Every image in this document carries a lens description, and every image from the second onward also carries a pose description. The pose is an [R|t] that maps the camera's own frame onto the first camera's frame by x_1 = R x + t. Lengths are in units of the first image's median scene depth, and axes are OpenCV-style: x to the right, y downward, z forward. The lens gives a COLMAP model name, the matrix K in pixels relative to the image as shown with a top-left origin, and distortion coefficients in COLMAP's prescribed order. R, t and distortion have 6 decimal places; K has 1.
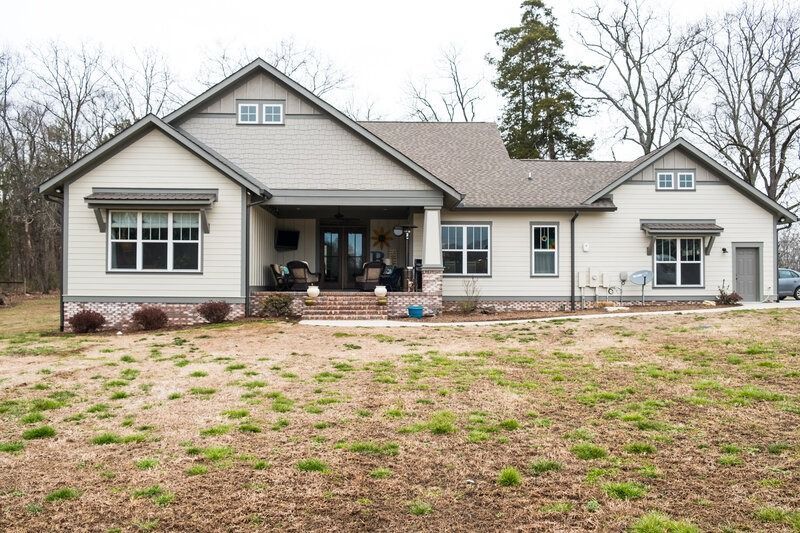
lens RADIAL K [[611.7, 0, 400.5], [0, 611.7, 281.2], [0, 0, 1]] dist [-0.010641, -0.000195]
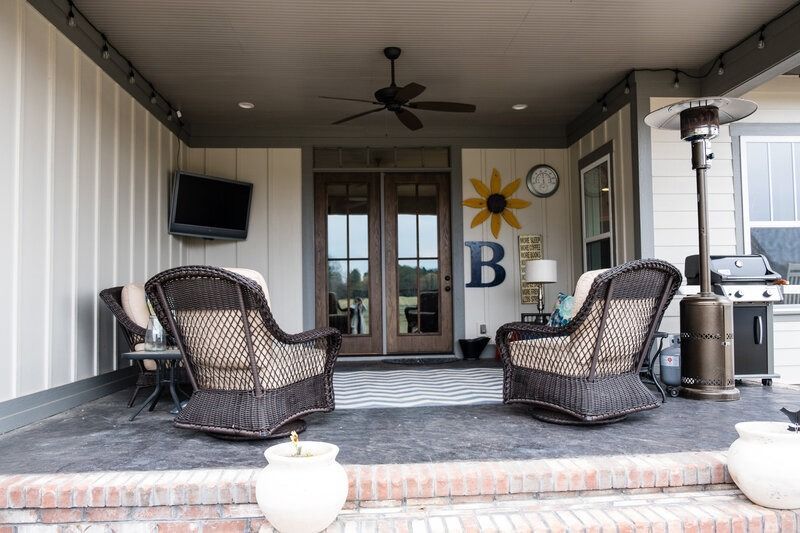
lens RADIAL K [[650.3, 0, 421.6], [0, 650.3, 268.3], [0, 0, 1]] dist [-0.002259, -0.000113]
pose [[0.998626, -0.015997, 0.049903, -0.120927], [0.018247, 0.998822, -0.044965, -0.023424], [-0.049125, 0.045814, 0.997741, 0.844456]]
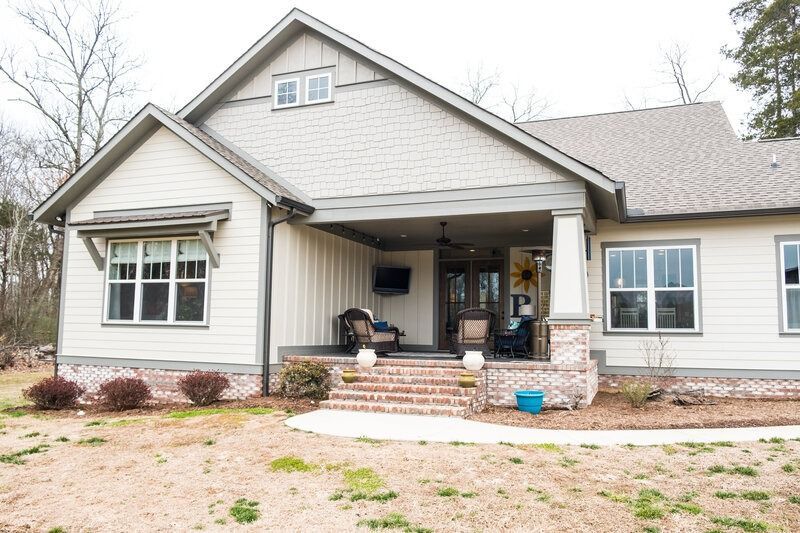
lens RADIAL K [[611.7, 0, 400.5], [0, 611.7, 281.2], [0, 0, 1]] dist [-0.010641, -0.000195]
pose [[0.929393, -0.021374, -0.368473, 0.116268], [-0.008399, 0.996839, -0.079007, -0.011328], [0.368997, 0.076523, 0.926275, 0.430600]]
